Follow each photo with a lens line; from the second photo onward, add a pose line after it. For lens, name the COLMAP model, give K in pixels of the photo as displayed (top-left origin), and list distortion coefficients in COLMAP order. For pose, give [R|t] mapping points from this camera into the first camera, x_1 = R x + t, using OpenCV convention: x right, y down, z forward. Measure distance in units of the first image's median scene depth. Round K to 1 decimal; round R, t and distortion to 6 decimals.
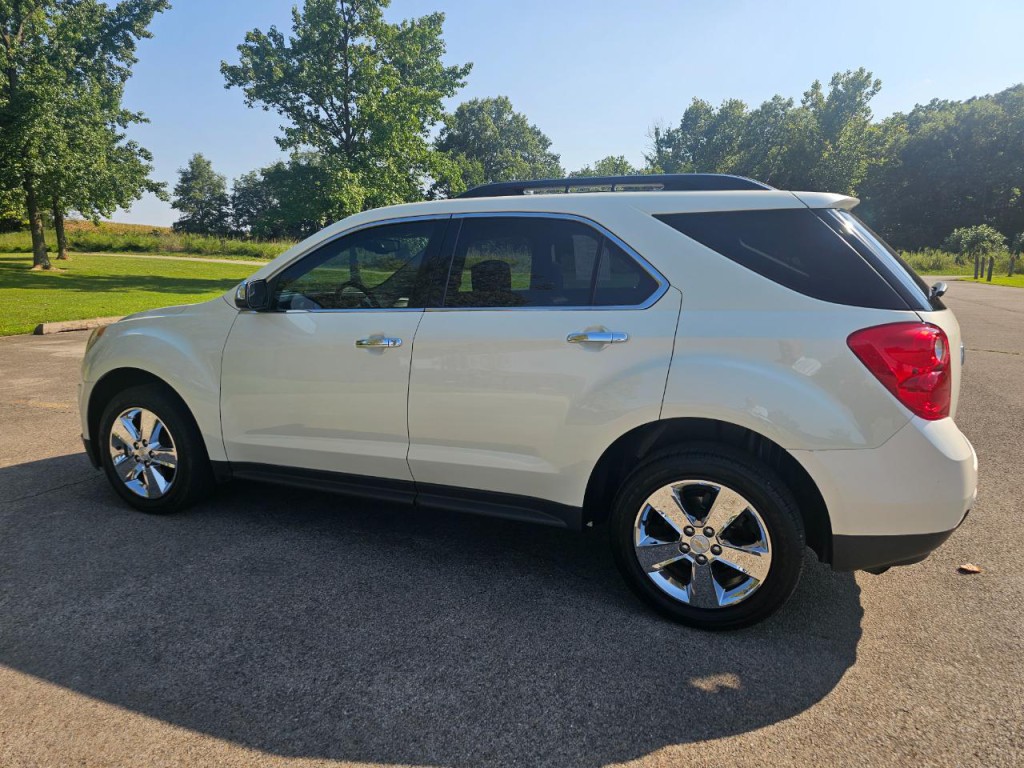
lens RADIAL K [[690.0, 0, 506.9], [0, 690.0, 383.5], [0, 0, 1]] dist [0.048078, -0.034045]
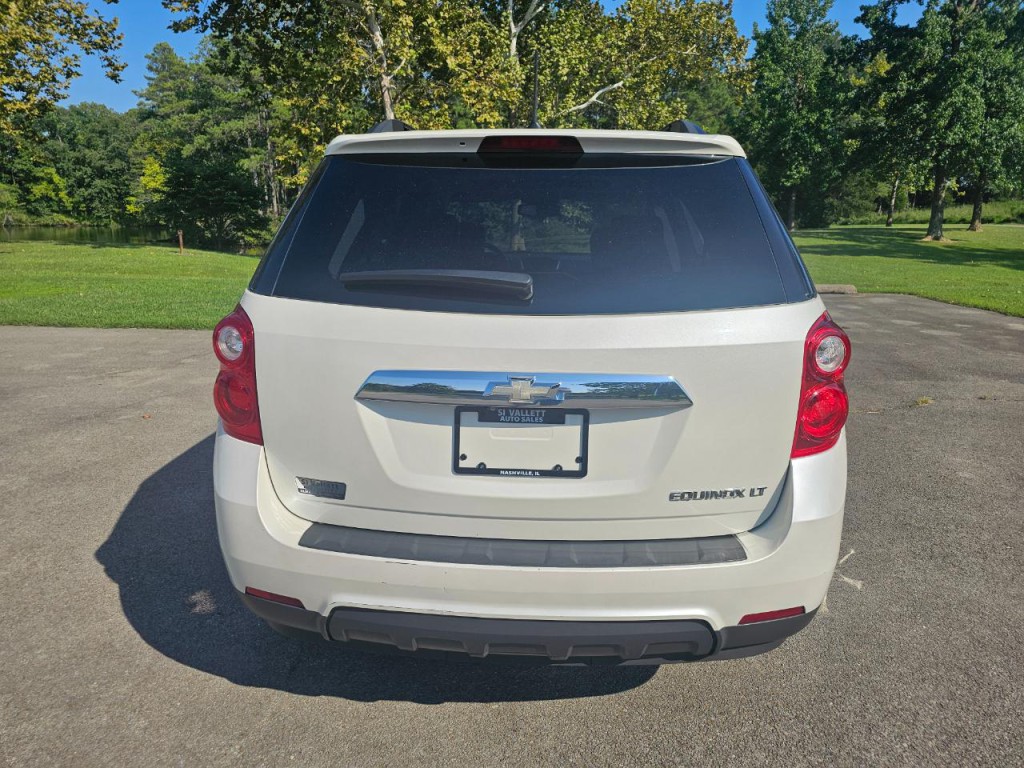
lens RADIAL K [[690.0, 0, 513.9], [0, 690.0, 390.2], [0, 0, 1]] dist [0.048078, -0.034045]
pose [[0.349595, 0.231521, -0.907844, 0.109126], [-0.188173, 0.966592, 0.174041, -0.014394], [0.917810, 0.109988, 0.381482, 0.077297]]
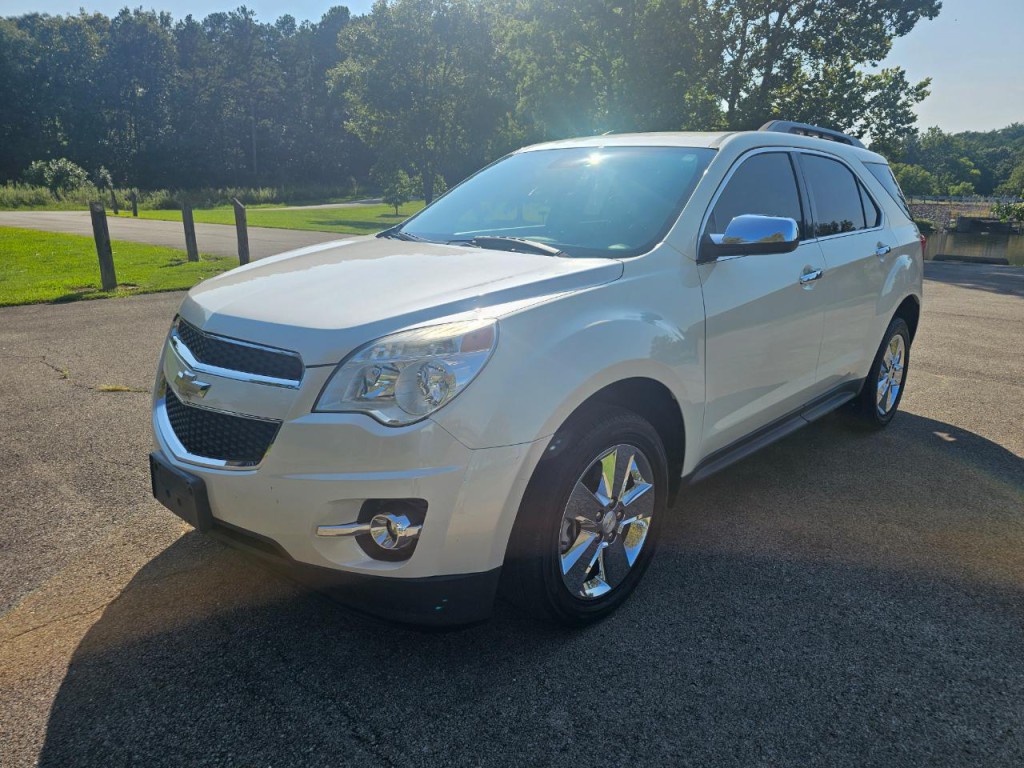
lens RADIAL K [[690.0, 0, 524.8], [0, 690.0, 383.0], [0, 0, 1]] dist [0.048078, -0.034045]
pose [[0.341832, -0.236034, 0.909637, -0.129854], [0.155528, 0.968806, 0.192941, -0.016959], [-0.926802, 0.075521, 0.367879, 0.103013]]
